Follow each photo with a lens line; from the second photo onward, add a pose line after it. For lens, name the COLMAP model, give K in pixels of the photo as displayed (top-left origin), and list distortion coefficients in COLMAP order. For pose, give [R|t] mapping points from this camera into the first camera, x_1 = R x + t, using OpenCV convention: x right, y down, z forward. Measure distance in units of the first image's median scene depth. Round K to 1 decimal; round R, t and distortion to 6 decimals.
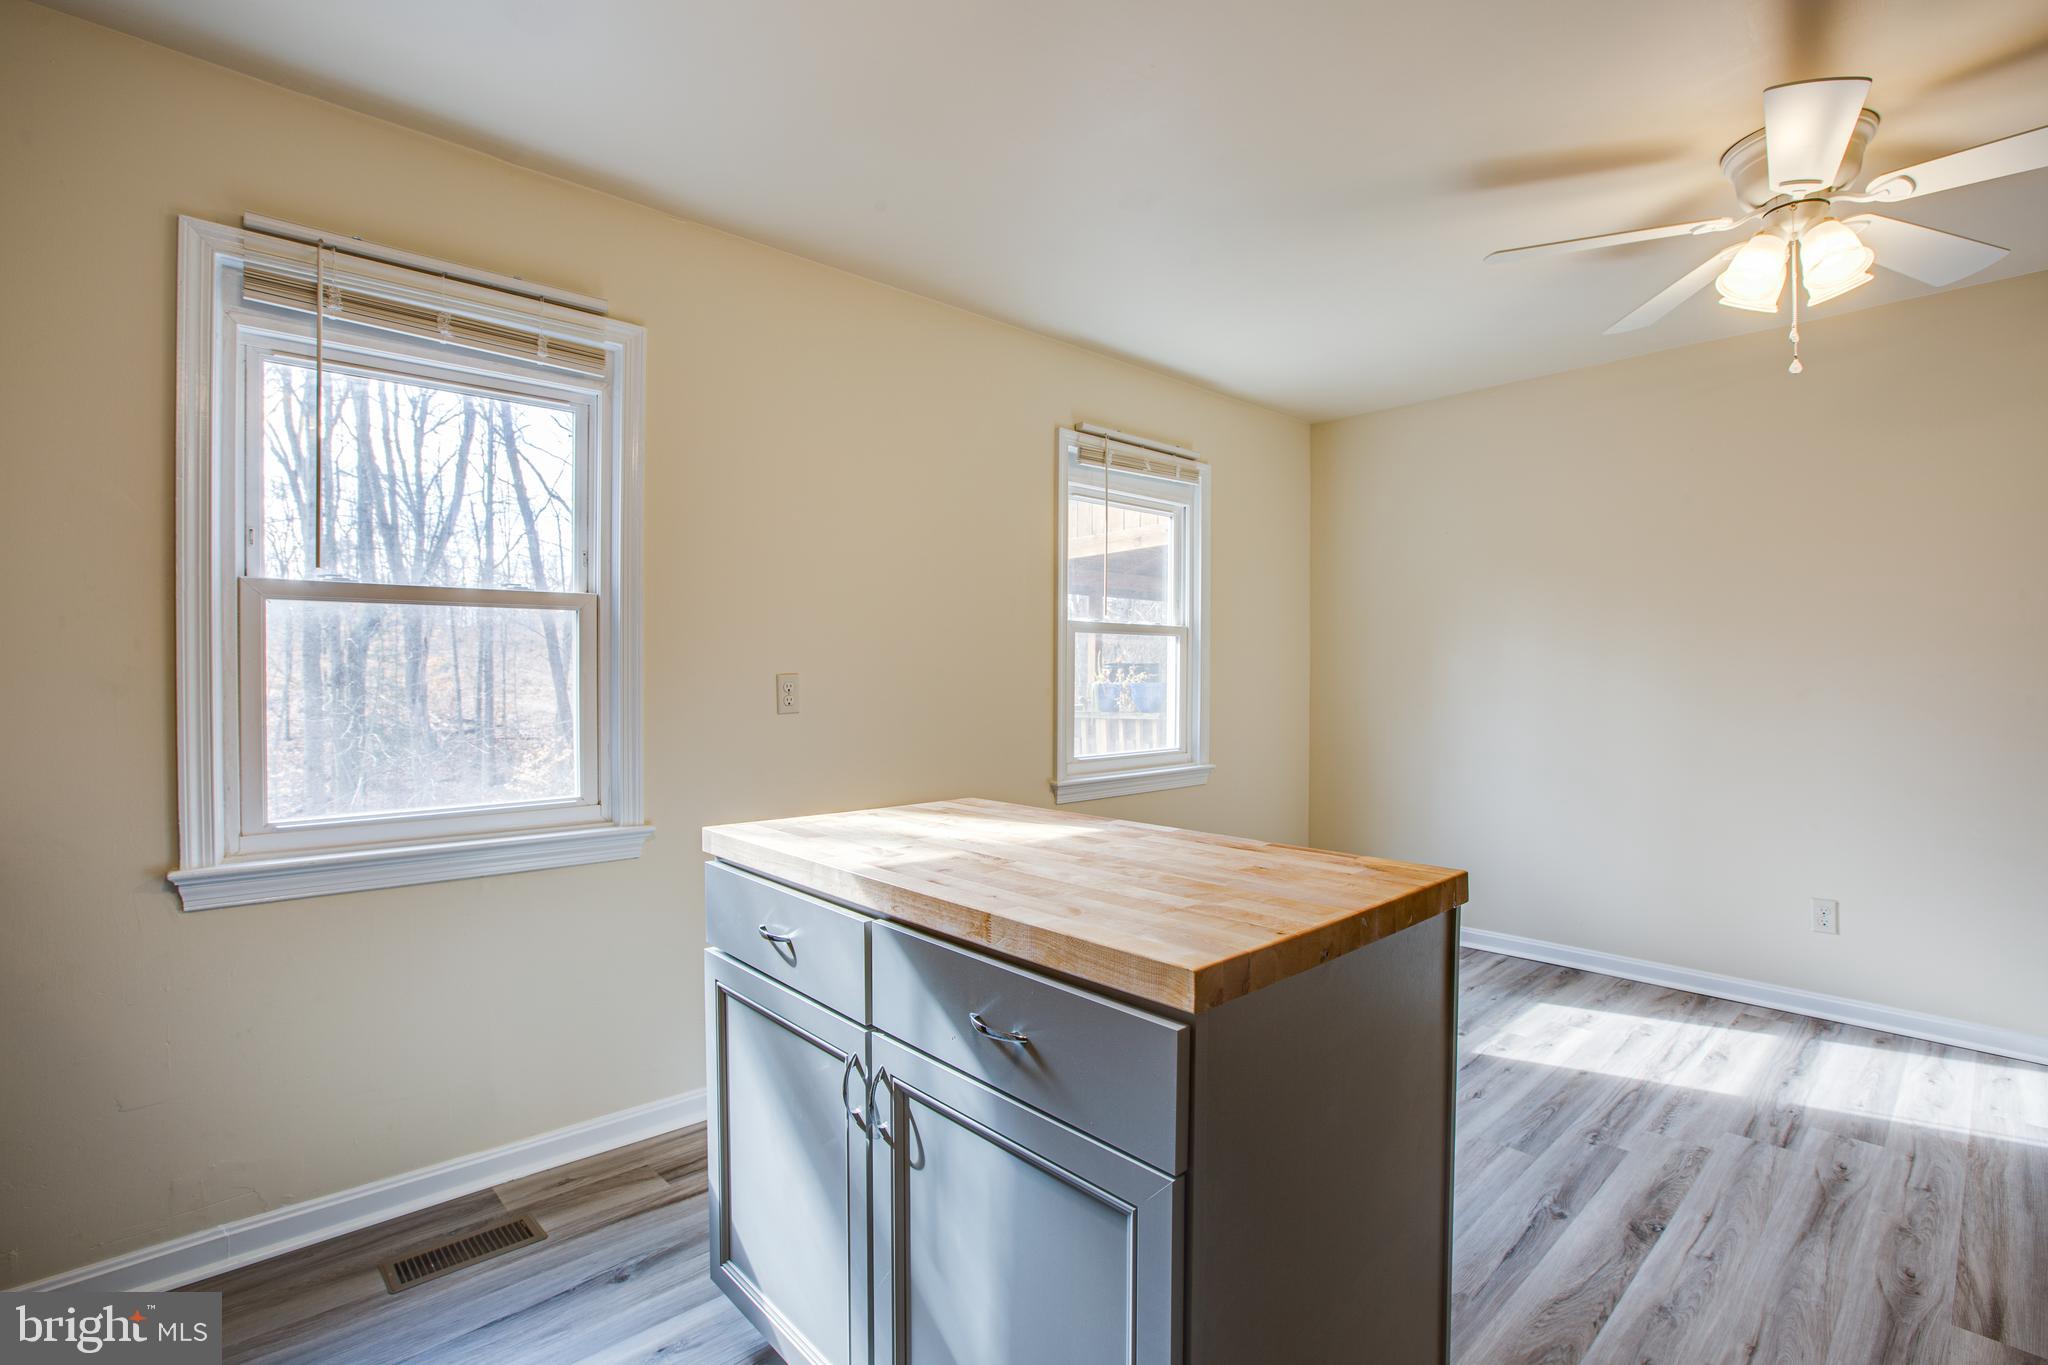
lens RADIAL K [[933.5, 0, 1019.7], [0, 933.5, 678.9], [0, 0, 1]] dist [-0.062204, 0.023158]
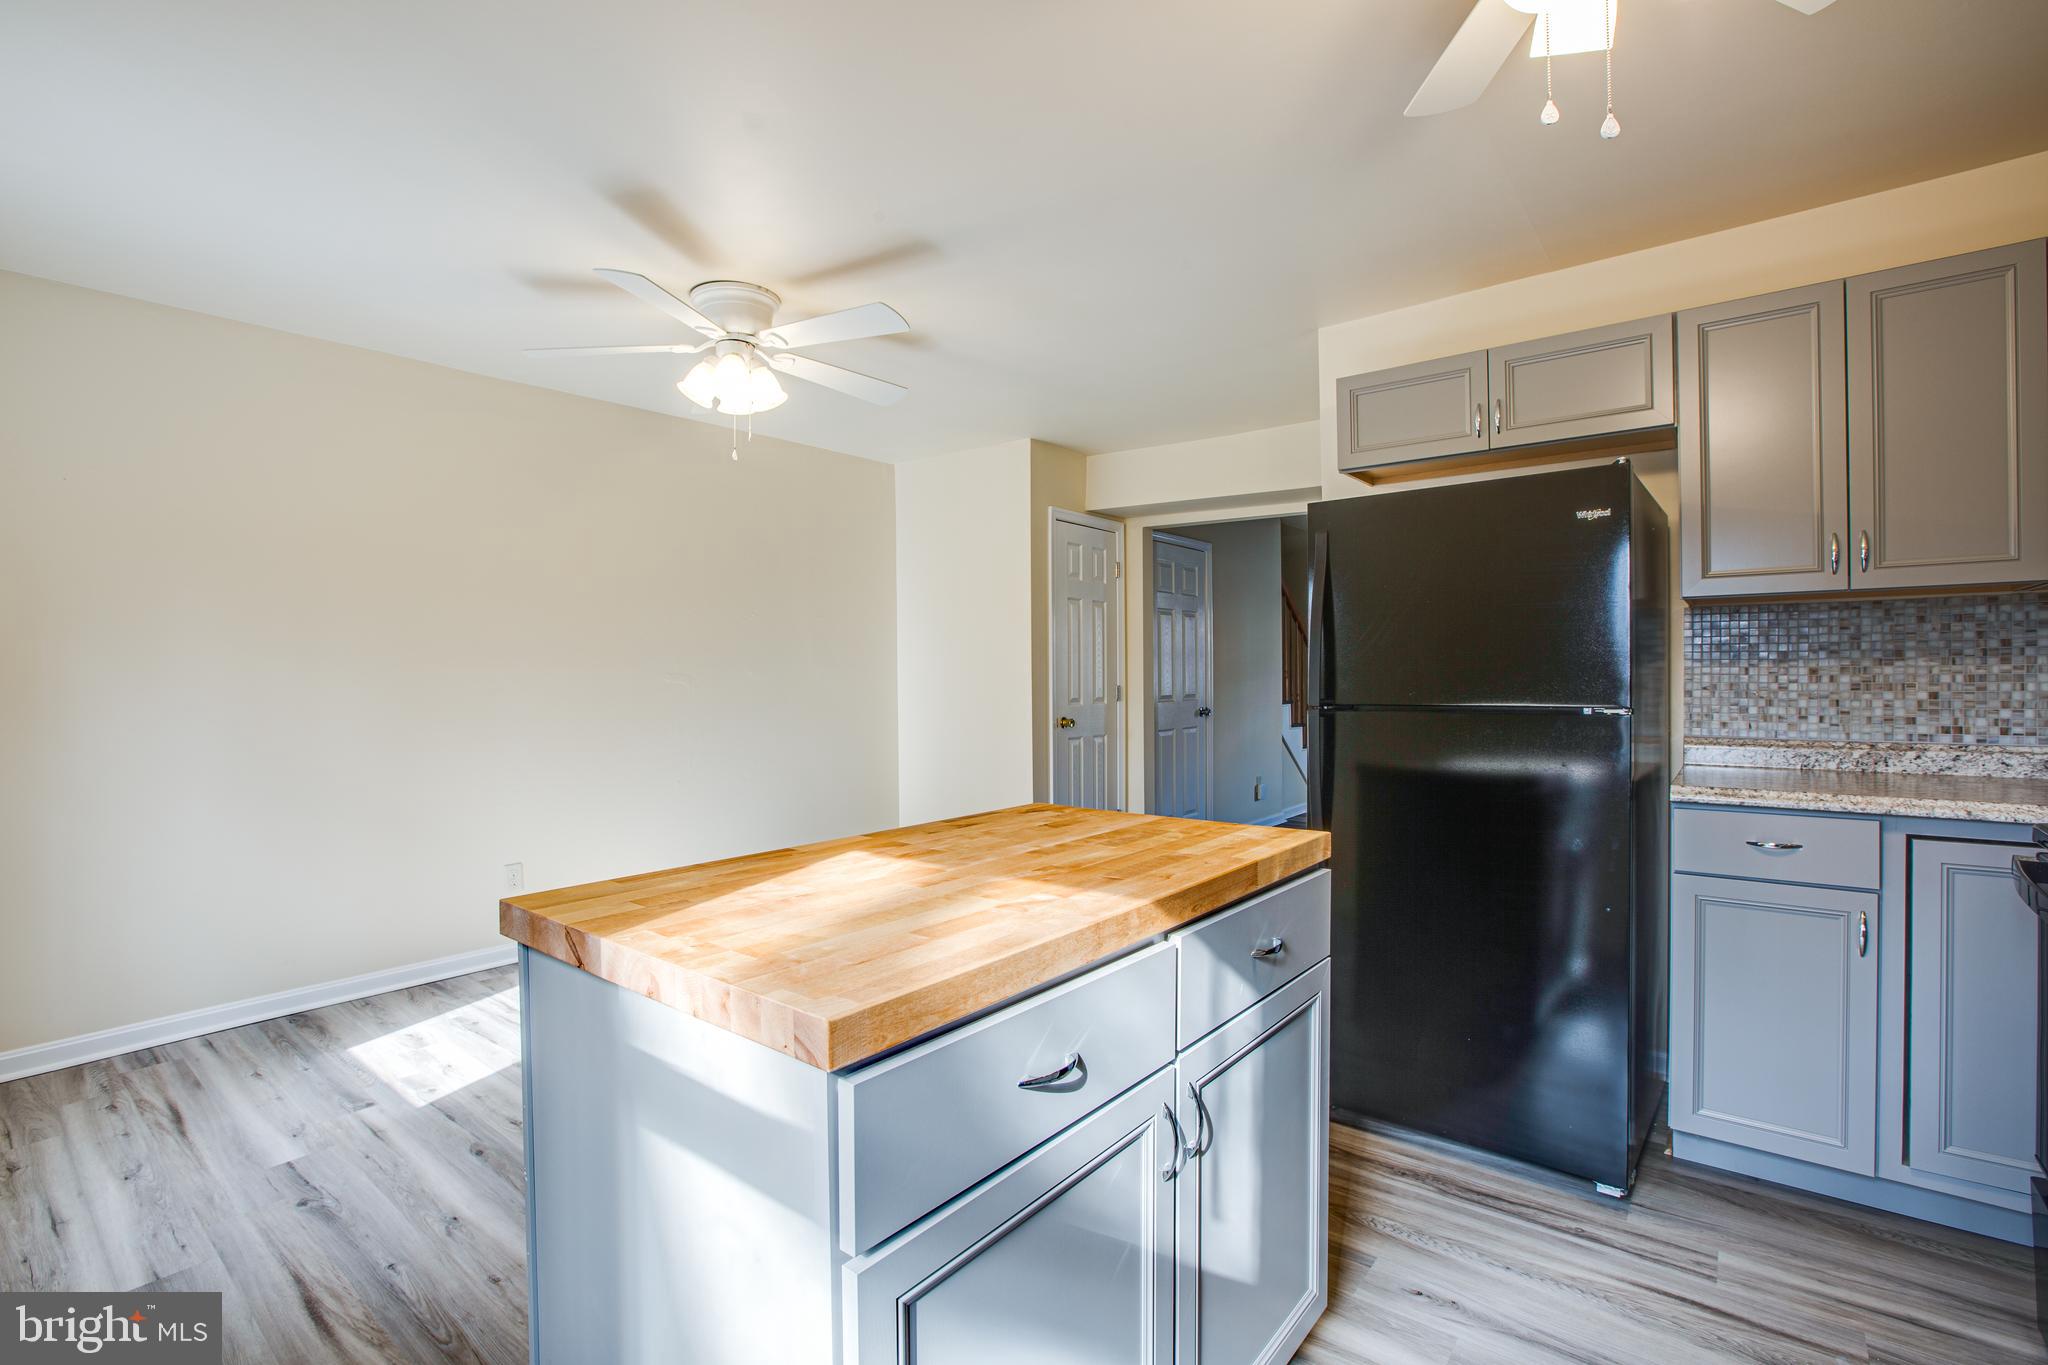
lens RADIAL K [[933.5, 0, 1019.7], [0, 933.5, 678.9], [0, 0, 1]] dist [-0.062204, 0.023158]
pose [[-0.153256, -0.007735, 0.988156, -0.399869], [0.015000, 0.999836, 0.010153, -0.003065], [-0.988073, 0.016378, -0.153115, 0.495777]]
